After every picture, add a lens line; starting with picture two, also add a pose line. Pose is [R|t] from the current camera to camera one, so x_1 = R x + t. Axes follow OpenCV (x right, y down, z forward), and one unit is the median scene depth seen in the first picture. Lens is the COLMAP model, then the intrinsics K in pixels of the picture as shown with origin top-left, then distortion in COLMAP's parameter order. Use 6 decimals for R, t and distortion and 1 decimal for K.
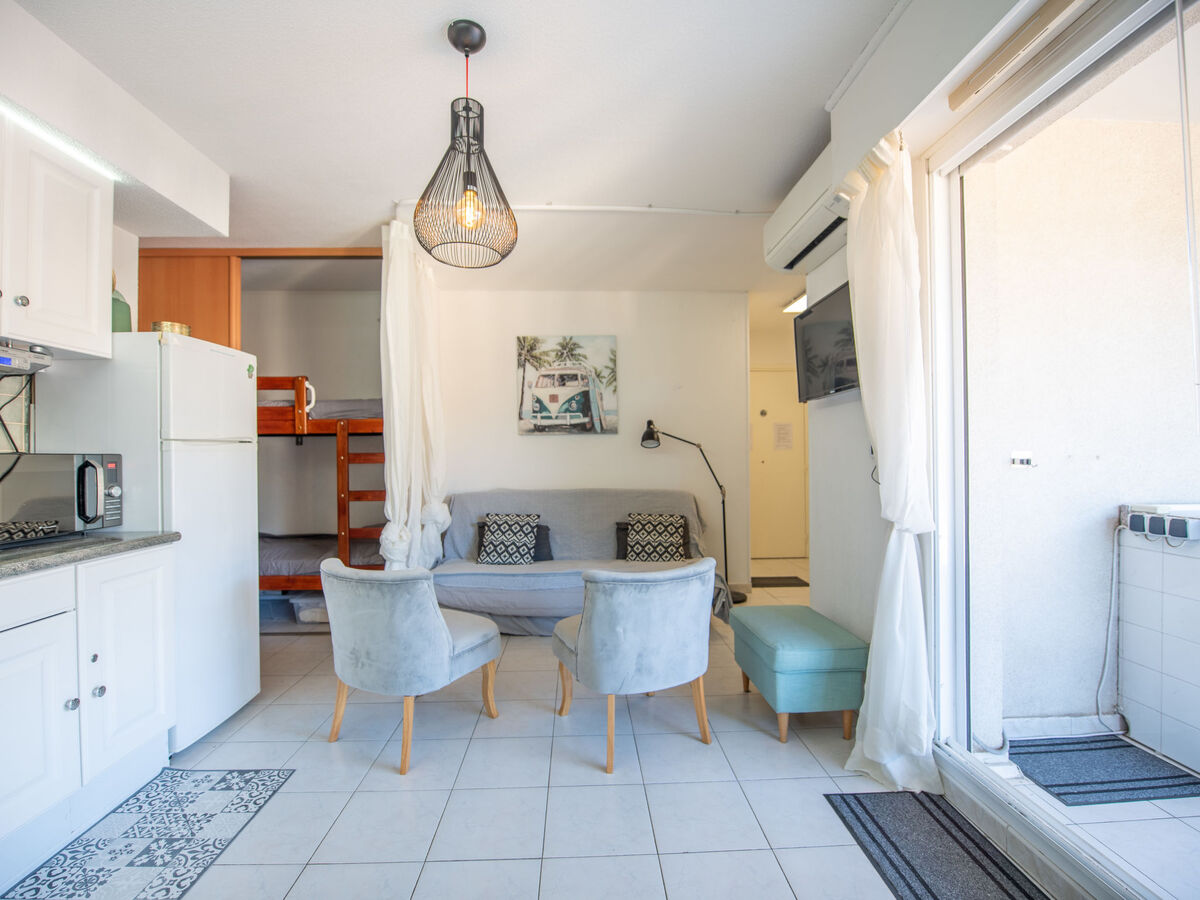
lens RADIAL K [[532.9, 0, 597.6], [0, 532.9, 452.7], [0, 0, 1]] dist [-0.014543, -0.004292]
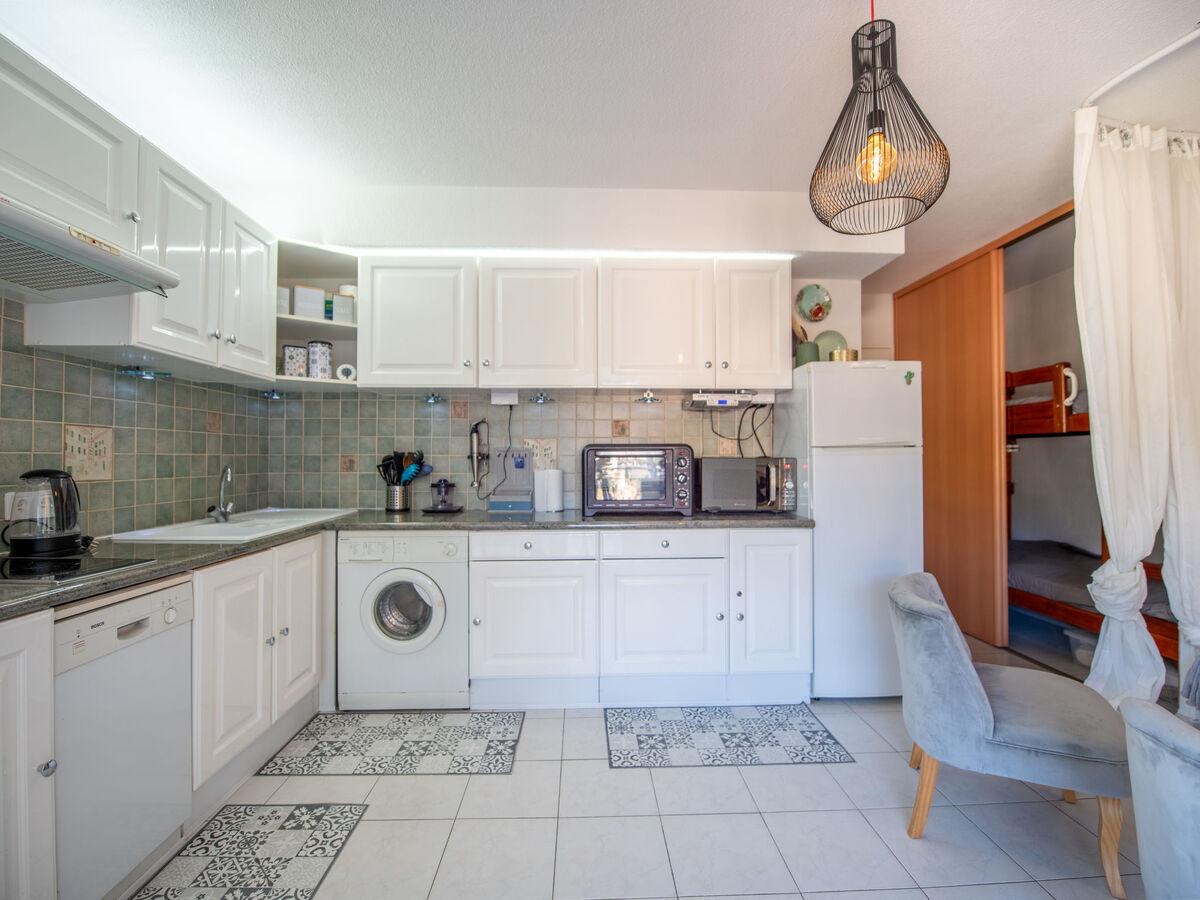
lens RADIAL K [[532.9, 0, 597.6], [0, 532.9, 452.7], [0, 0, 1]] dist [-0.014543, -0.004292]
pose [[-0.009245, -0.001263, -0.999956, 0.216818], [0.005277, 0.999985, -0.001311, -0.005399], [0.999943, -0.005289, -0.009239, 0.228067]]
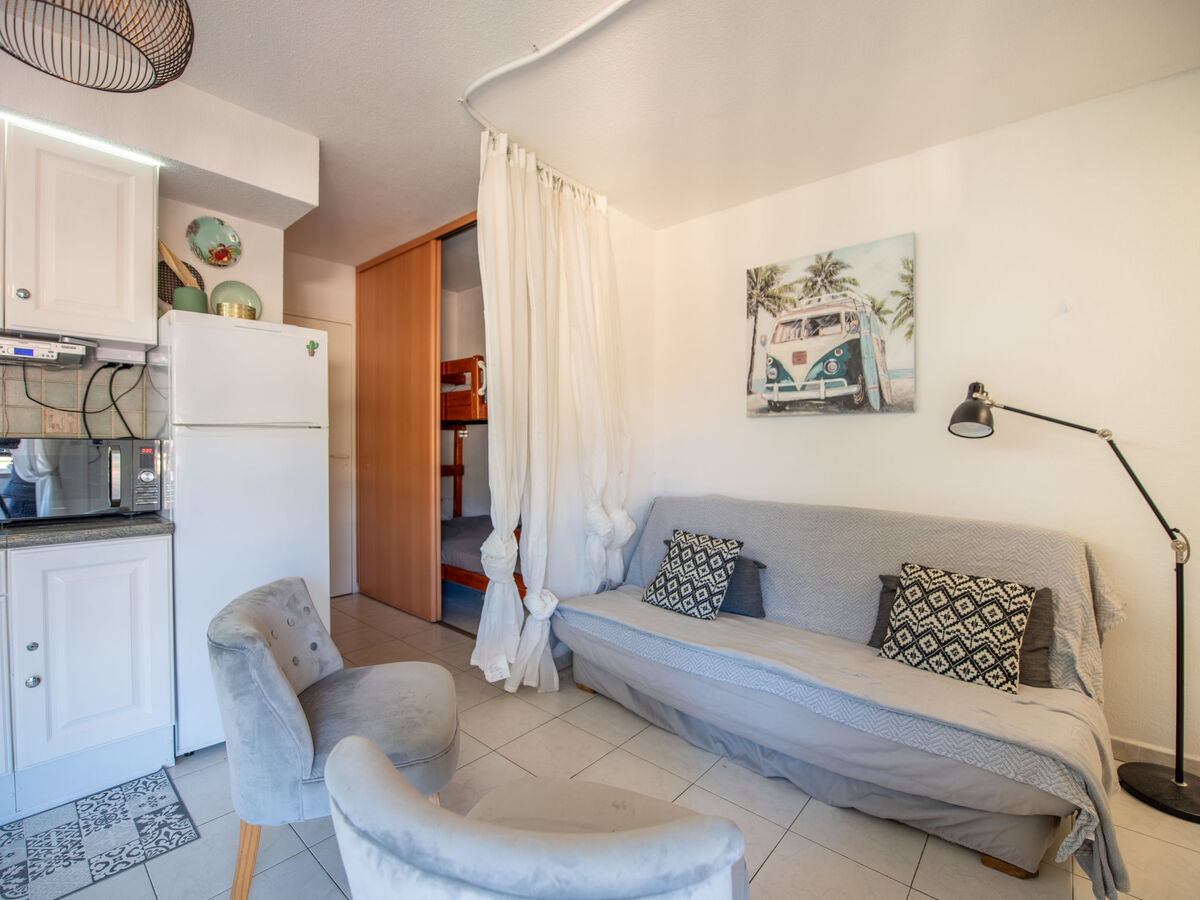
lens RADIAL K [[532.9, 0, 597.6], [0, 532.9, 452.7], [0, 0, 1]] dist [-0.014543, -0.004292]
pose [[0.728375, 0.026517, -0.684665, 0.177579], [-0.011717, 0.999587, 0.026249, -0.003829], [0.685078, -0.011097, 0.728385, 0.384056]]
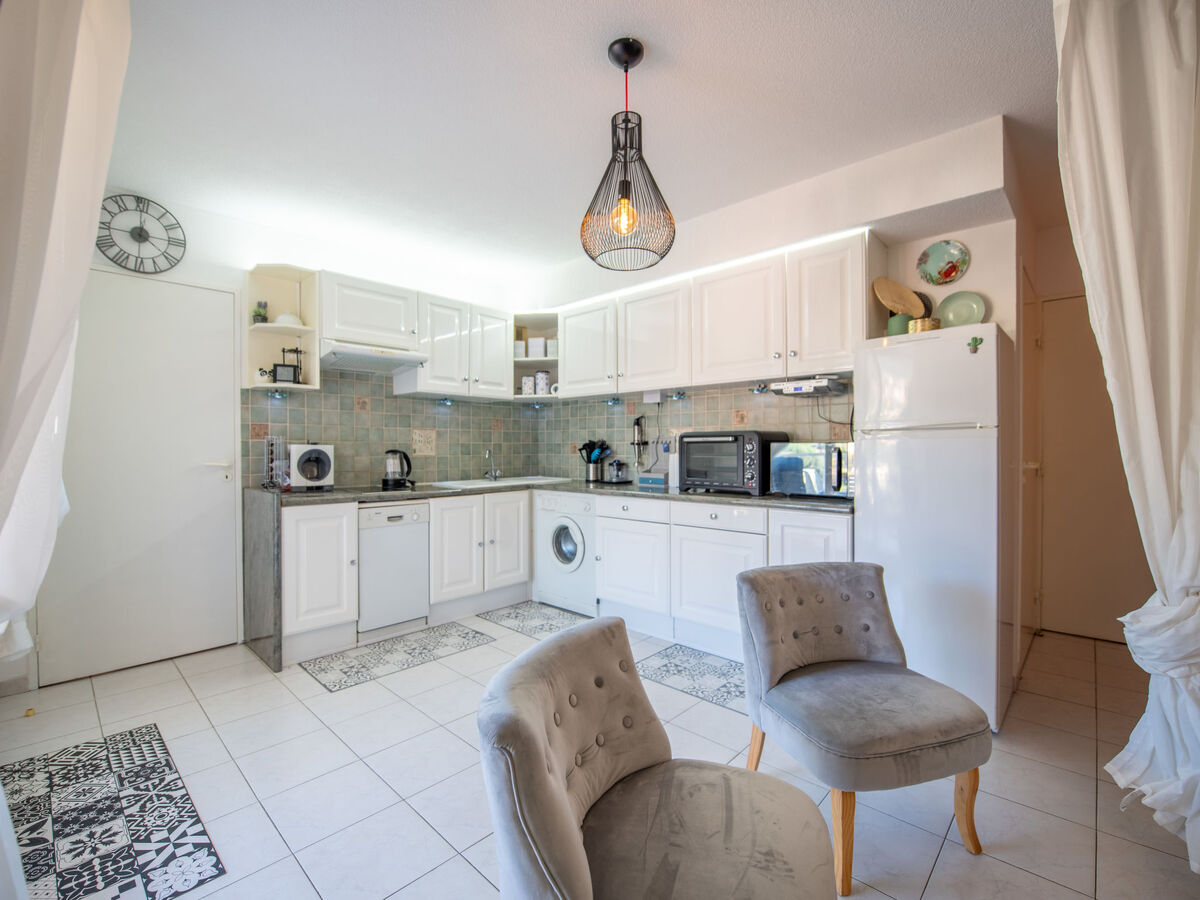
lens RADIAL K [[532.9, 0, 597.6], [0, 532.9, 452.7], [0, 0, 1]] dist [-0.014543, -0.004292]
pose [[-0.715820, 0.017292, -0.698070, 0.215850], [0.011415, 0.999850, 0.013063, 0.001393], [0.698191, 0.001382, -0.715910, 0.674046]]
